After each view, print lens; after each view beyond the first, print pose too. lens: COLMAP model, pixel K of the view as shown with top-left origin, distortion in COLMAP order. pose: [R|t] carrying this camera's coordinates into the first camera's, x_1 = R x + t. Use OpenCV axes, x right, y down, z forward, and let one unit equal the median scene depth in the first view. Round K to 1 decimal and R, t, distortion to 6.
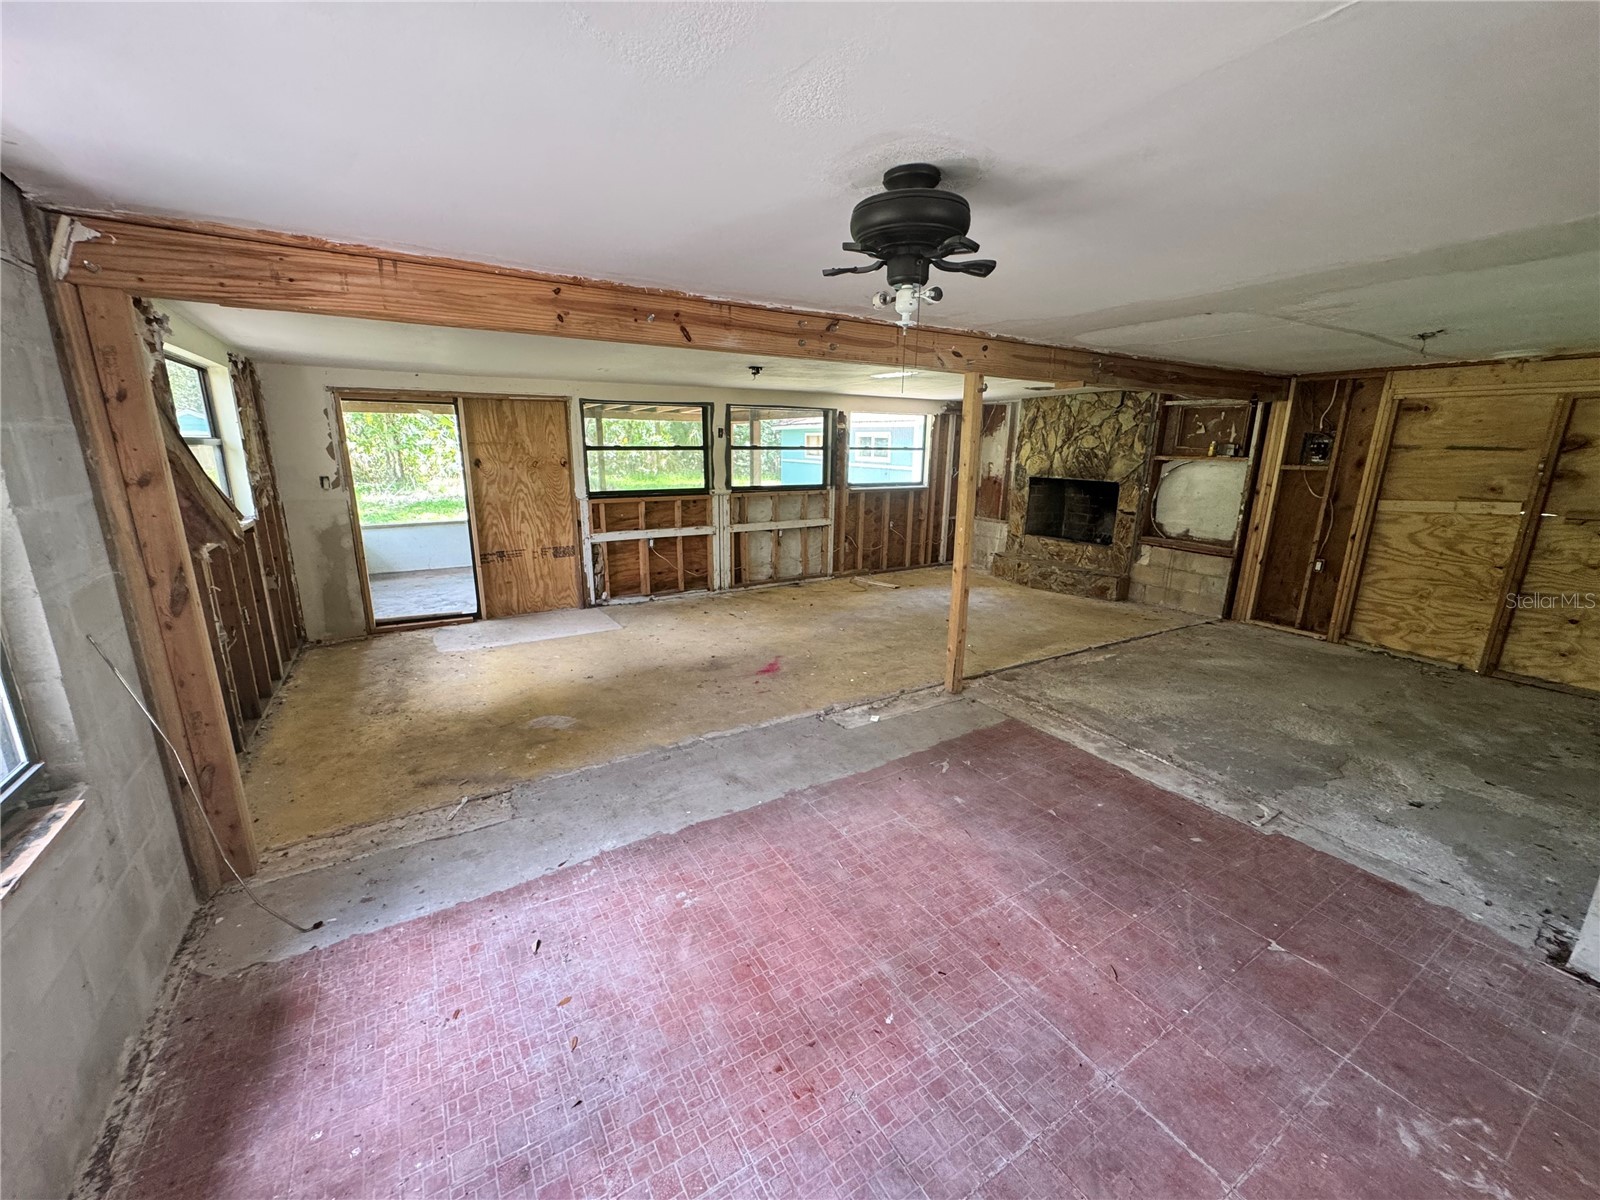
lens RADIAL K [[638.0, 0, 797.4], [0, 638.0, 603.2], [0, 0, 1]] dist [-0.003291, -0.000045]
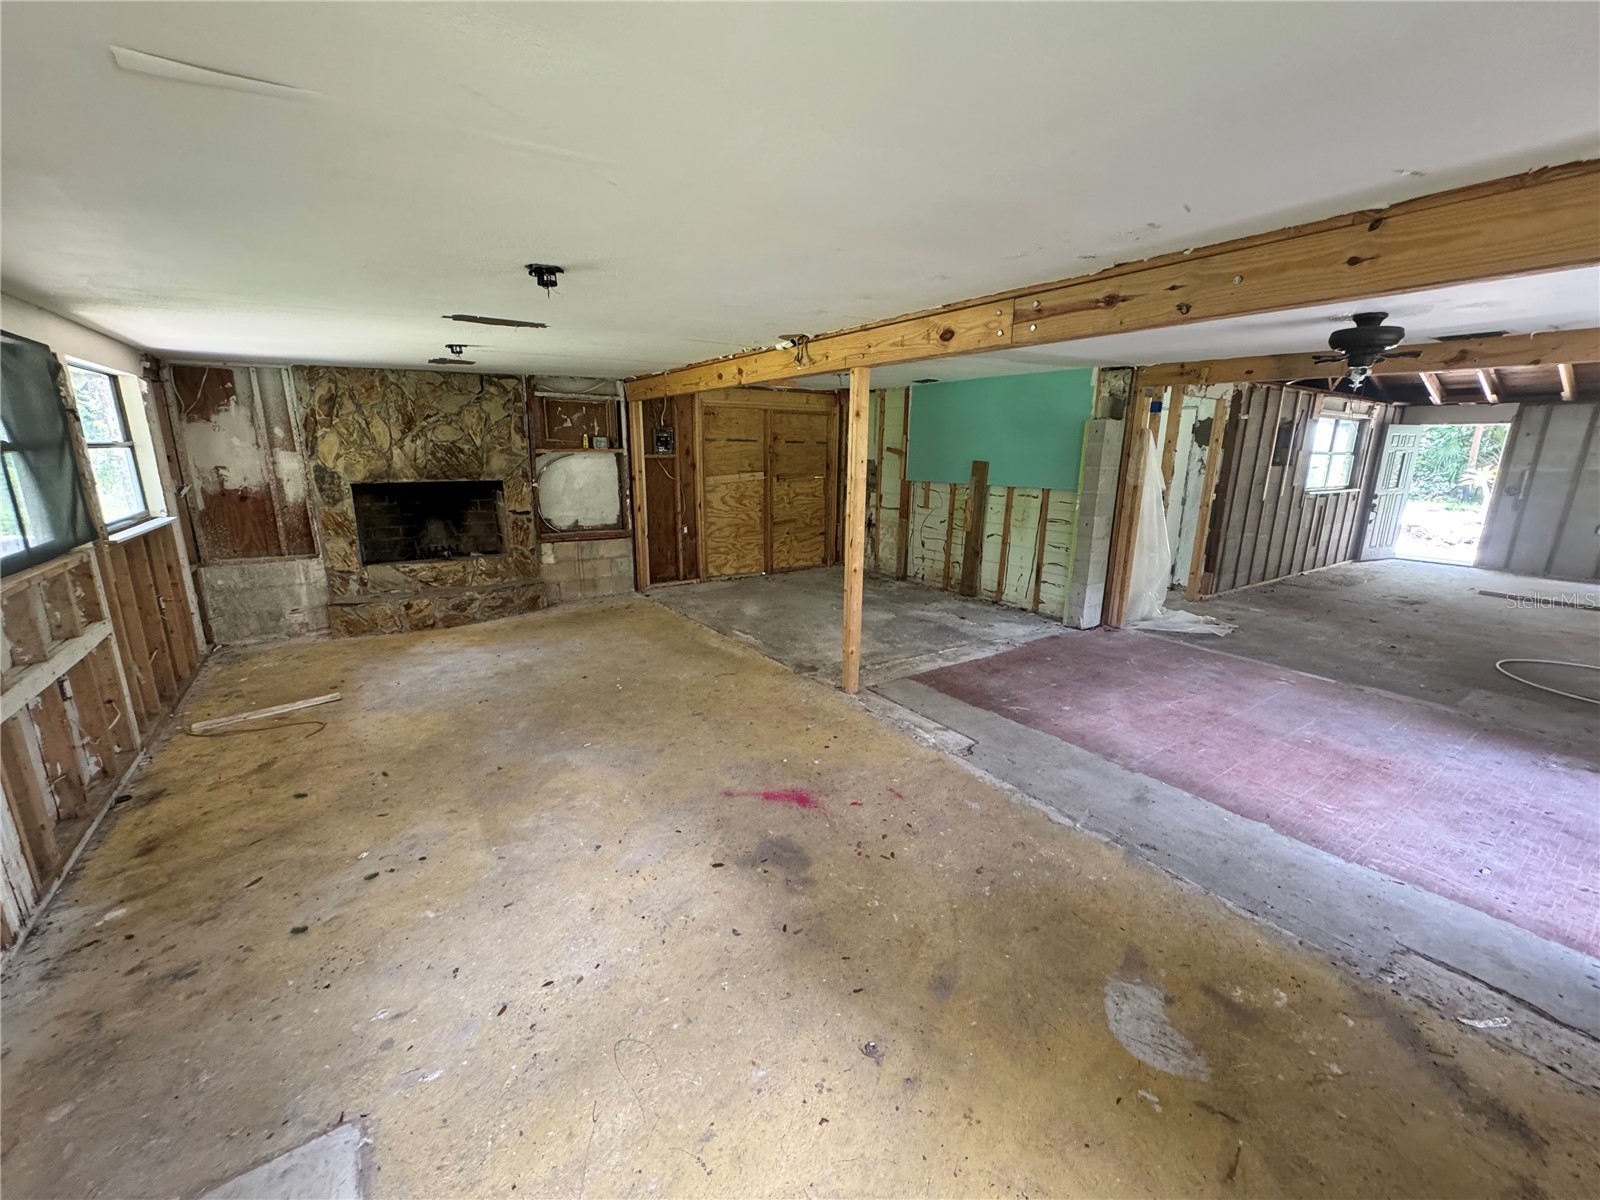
lens RADIAL K [[638.0, 0, 804.8], [0, 638.0, 599.6], [0, 0, 1]] dist [-0.003291, -0.000045]
pose [[-0.059805, -0.246601, 0.967270, -0.528623], [0.234011, 0.938538, 0.253744, -0.207443], [-0.970393, 0.241527, 0.001578, 0.819860]]
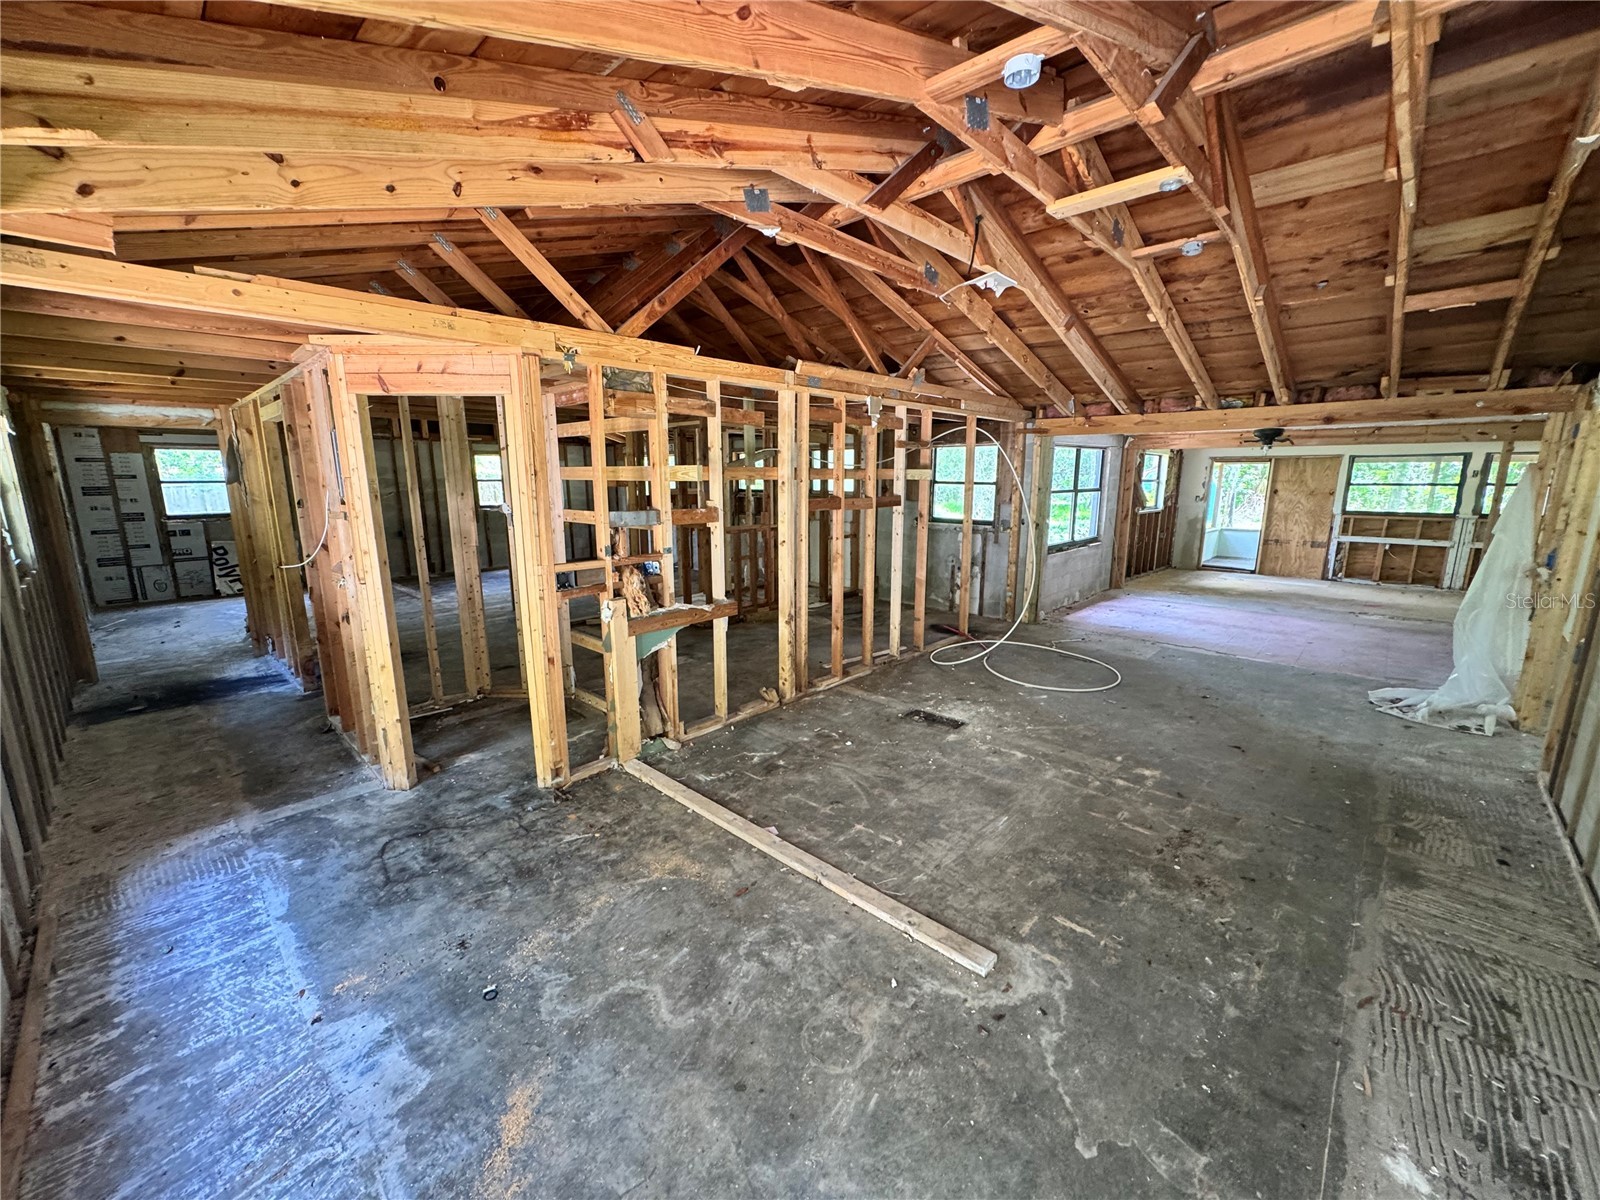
lens RADIAL K [[638.0, 0, 798.5], [0, 638.0, 600.7], [0, 0, 1]] dist [-0.003291, -0.000045]
pose [[0.267593, 0.174313, -0.947633, 0.893122], [-0.235051, 0.965596, 0.111243, 0.199127], [0.934422, 0.192974, 0.299359, -0.766196]]
